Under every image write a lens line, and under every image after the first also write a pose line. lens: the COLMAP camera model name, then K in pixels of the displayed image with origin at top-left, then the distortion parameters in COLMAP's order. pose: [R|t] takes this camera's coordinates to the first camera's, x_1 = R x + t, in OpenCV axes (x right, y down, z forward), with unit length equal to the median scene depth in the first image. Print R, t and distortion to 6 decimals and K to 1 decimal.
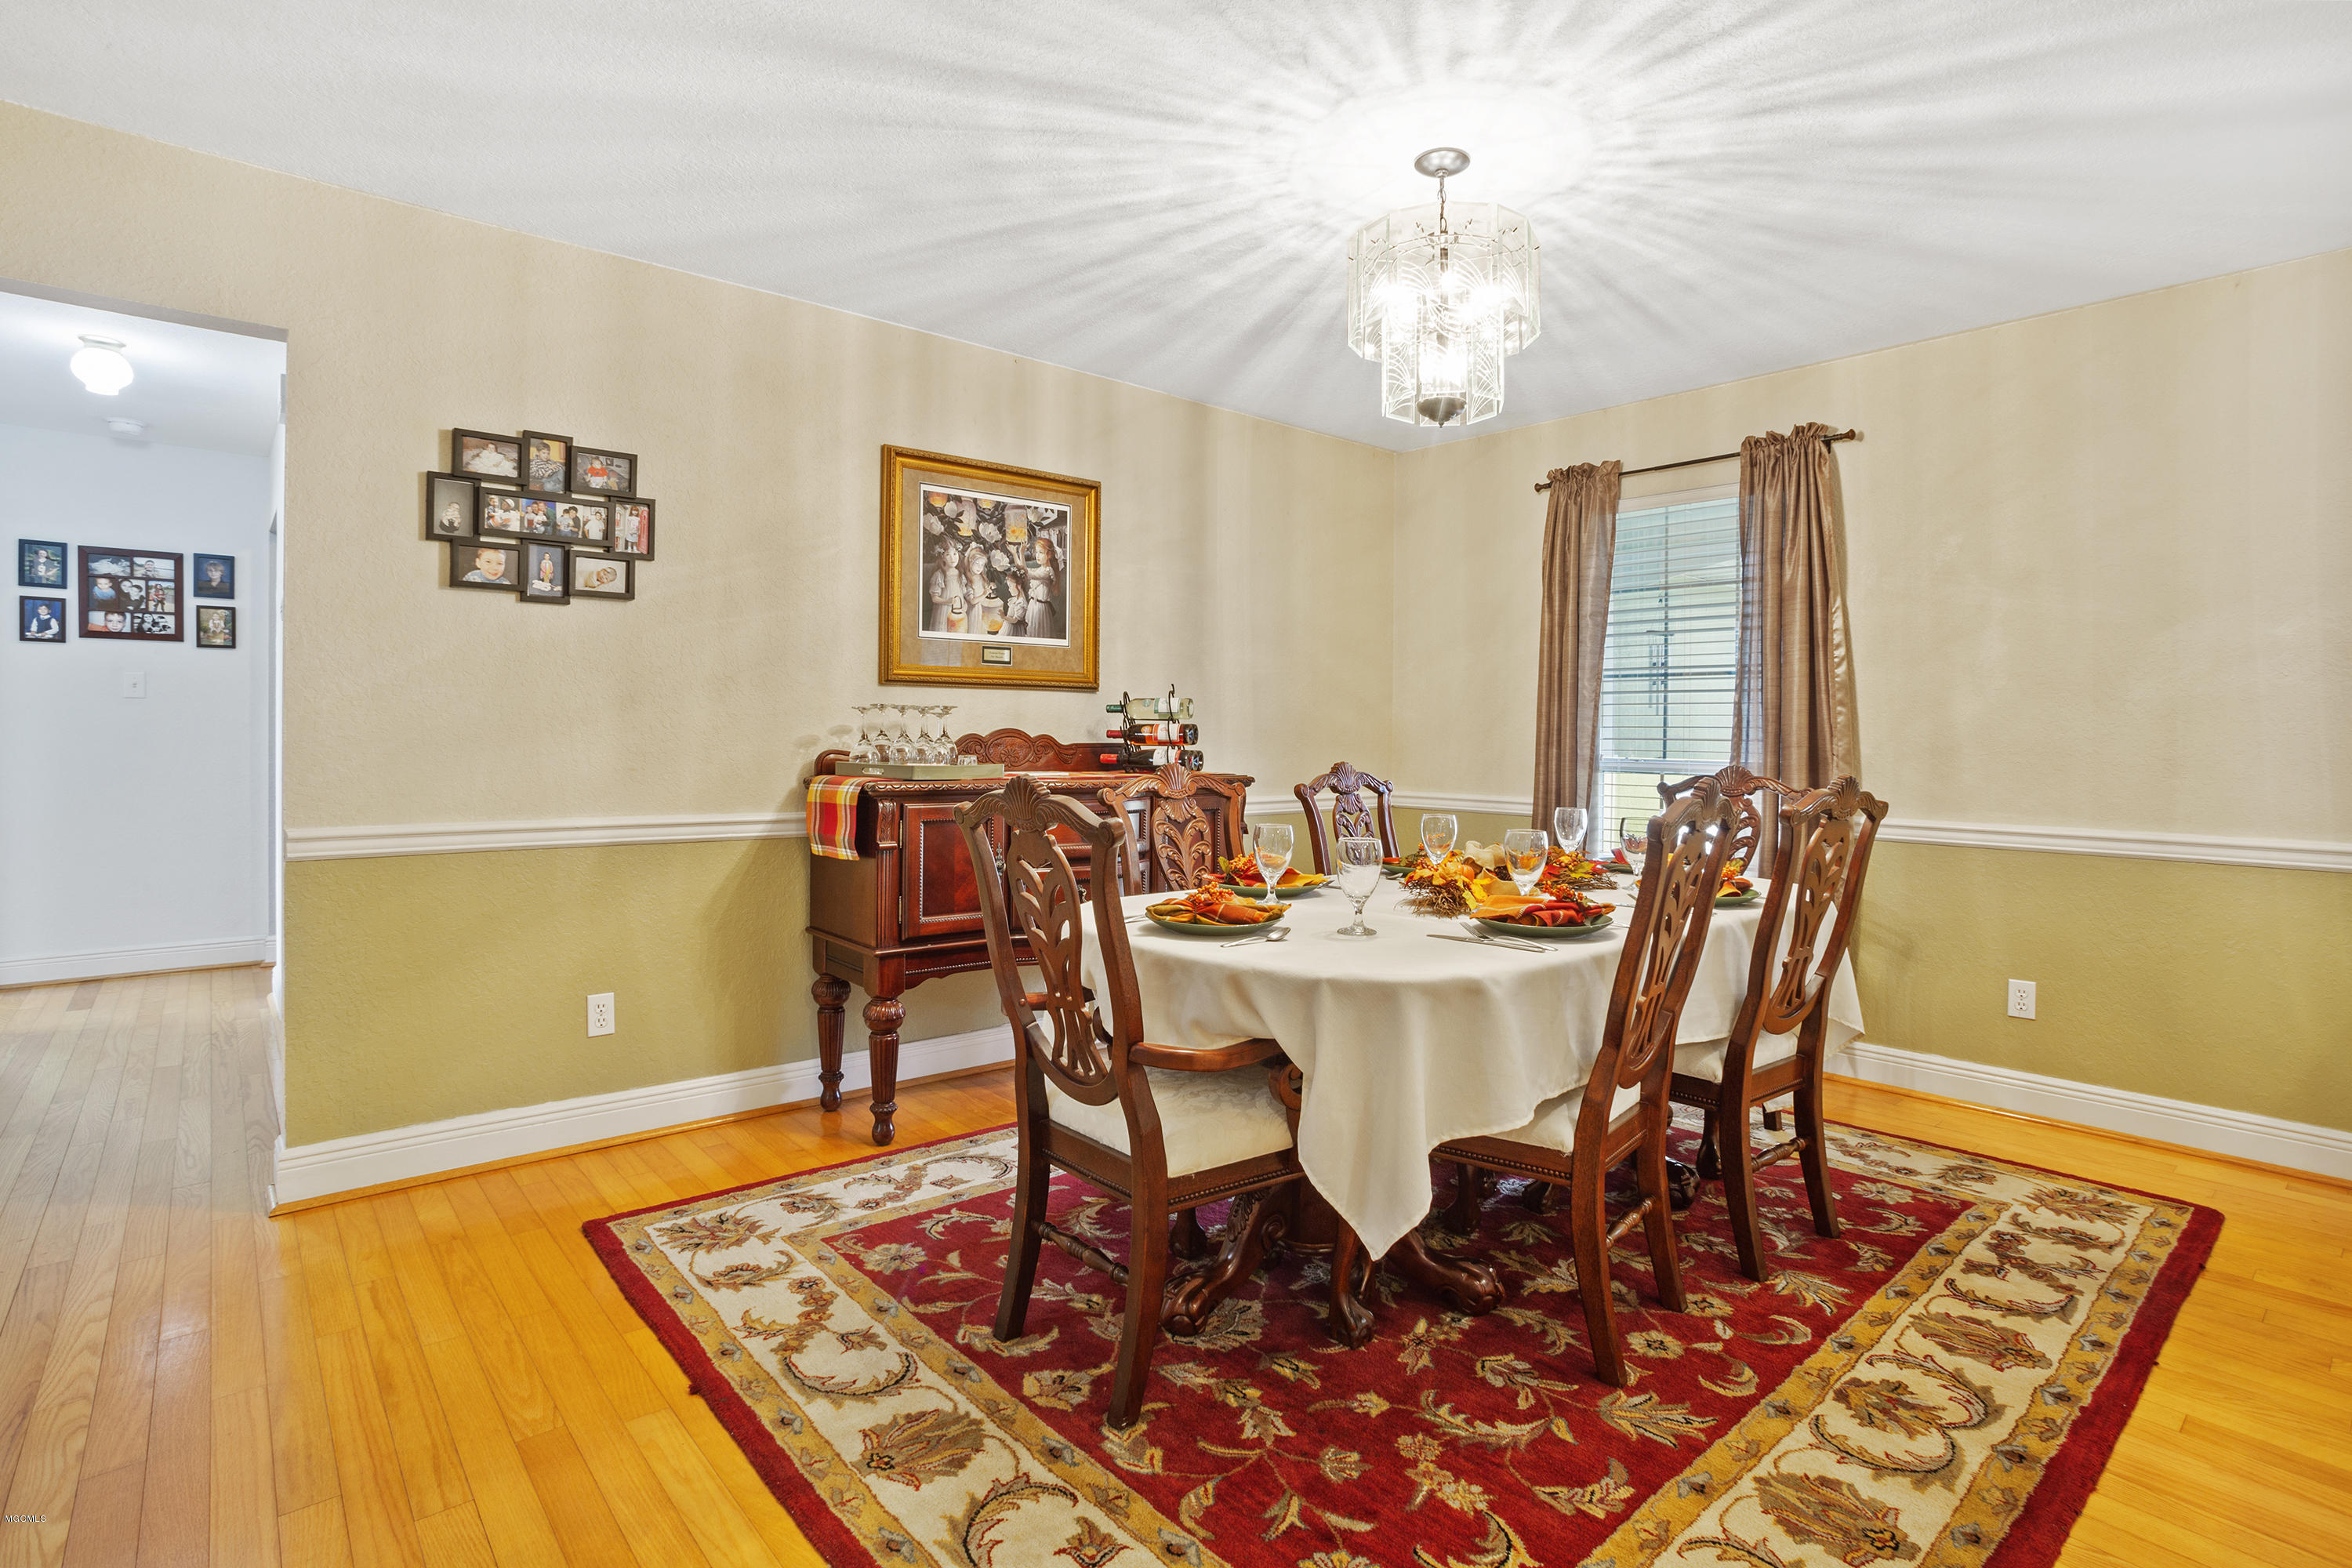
lens RADIAL K [[1159.9, 0, 1182.4], [0, 1159.9, 736.9], [0, 0, 1]] dist [-0.074921, 0.032447]
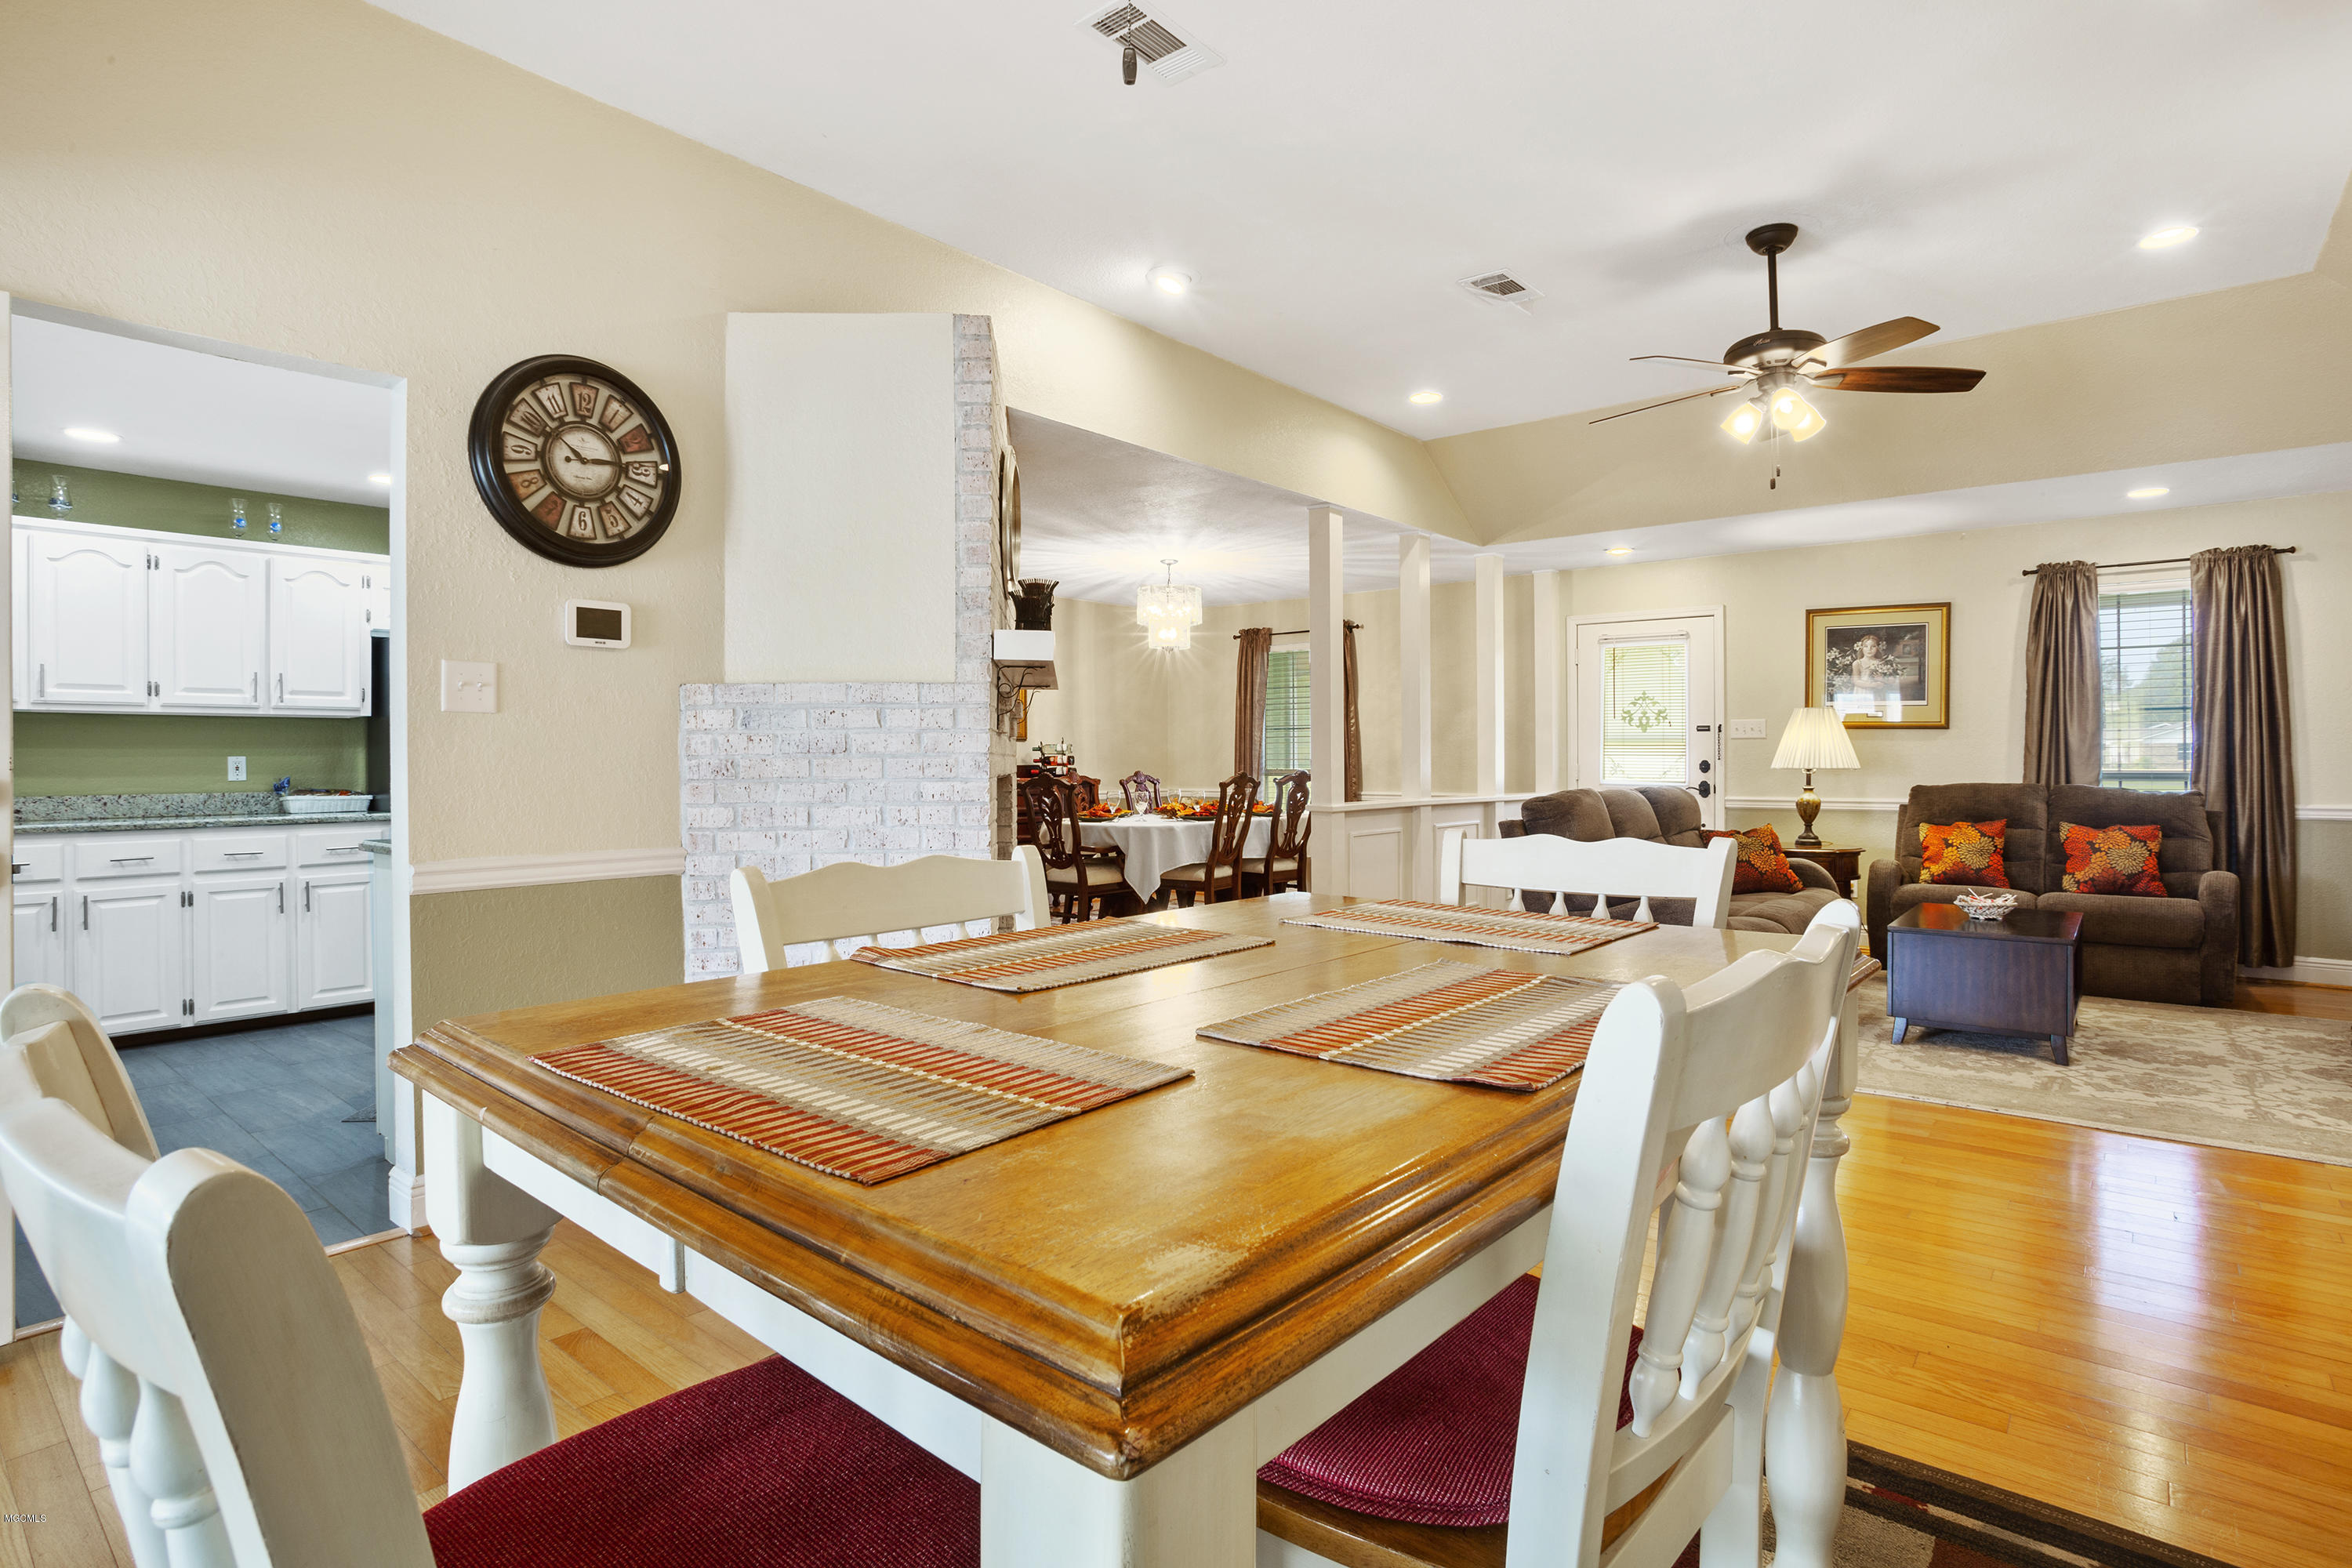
lens RADIAL K [[1192.5, 0, 1165.5], [0, 1192.5, 761.3], [0, 0, 1]] dist [-0.076333, 0.033862]
pose [[0.989336, -0.012354, 0.145126, -0.182513], [0.012818, 0.999915, -0.002263, 0.008447], [-0.145085, 0.004099, 0.989411, -1.609102]]
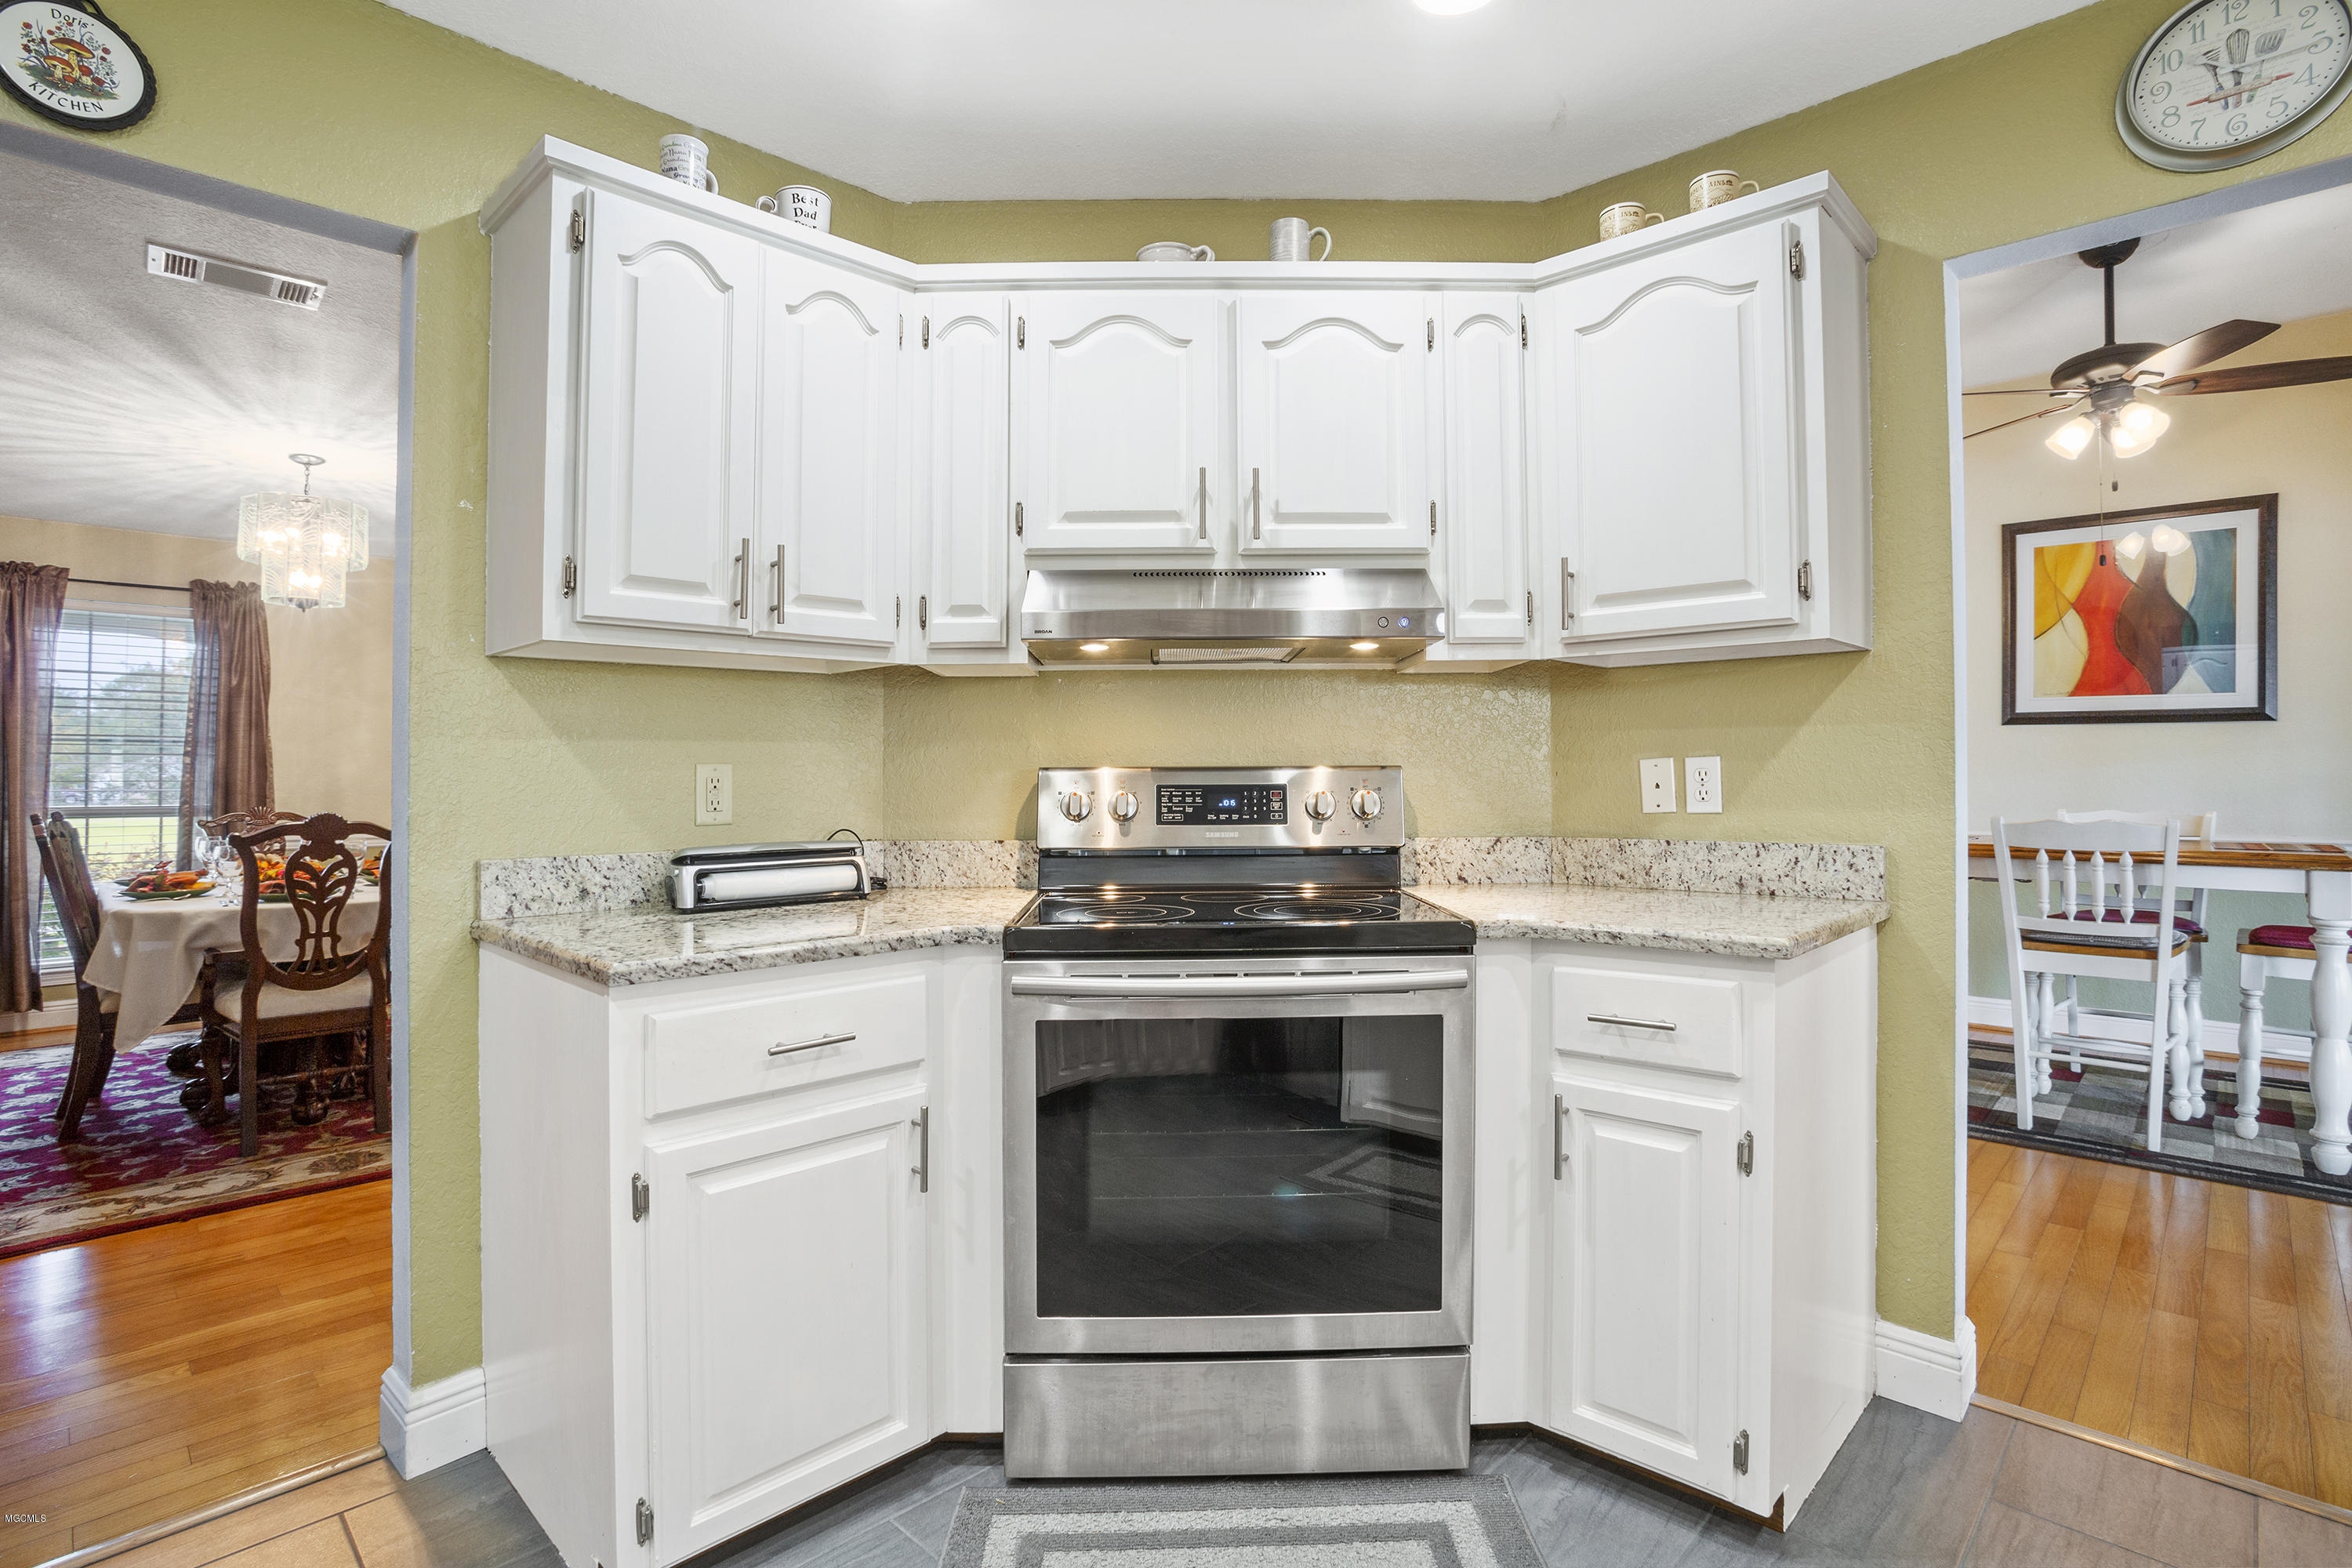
lens RADIAL K [[1147.7, 0, 1172.3], [0, 1147.7, 769.5], [0, 0, 1]] dist [-0.077172, 0.031650]
pose [[-0.075003, 0.004217, 0.997174, -1.241825], [0.010502, 0.999939, -0.003439, -0.008701], [-0.997128, 0.010214, -0.075043, -0.147446]]
